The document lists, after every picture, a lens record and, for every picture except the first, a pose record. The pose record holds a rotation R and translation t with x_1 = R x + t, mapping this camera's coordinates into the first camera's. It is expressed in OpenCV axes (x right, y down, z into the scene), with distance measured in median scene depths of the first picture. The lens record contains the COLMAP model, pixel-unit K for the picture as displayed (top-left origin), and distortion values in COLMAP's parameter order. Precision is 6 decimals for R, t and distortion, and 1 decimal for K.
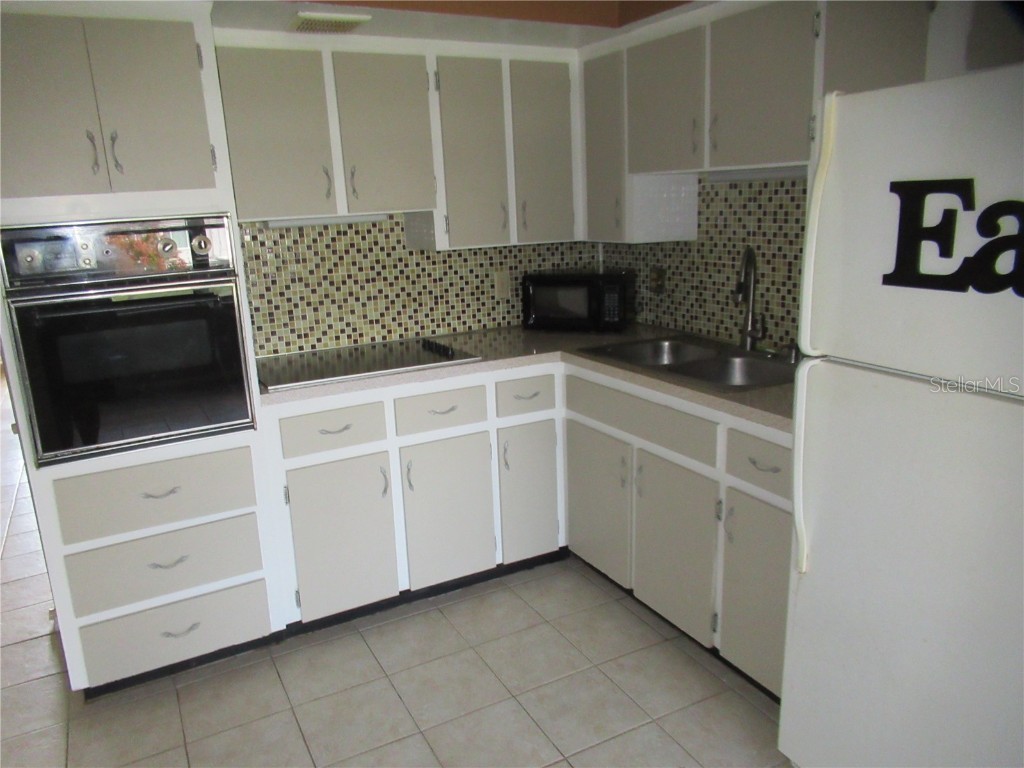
lens RADIAL K [[719.6, 0, 477.2], [0, 719.6, 357.8], [0, 0, 1]] dist [-0.029160, 0.035932]
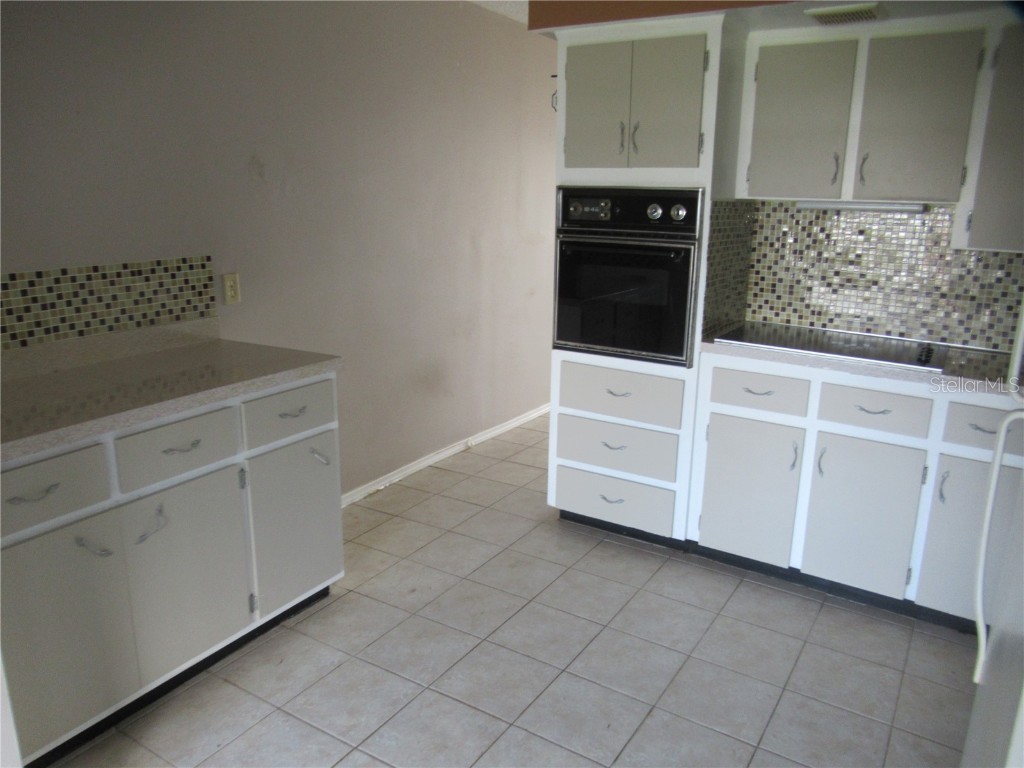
lens RADIAL K [[769.0, 0, 591.8], [0, 769.0, 367.3], [0, 0, 1]] dist [-0.028101, 0.013935]
pose [[0.543914, 0.244233, -0.802812, 0.571171], [-0.229393, 0.963542, 0.137715, -0.037760], [0.807178, 0.109255, 0.580109, 0.103271]]
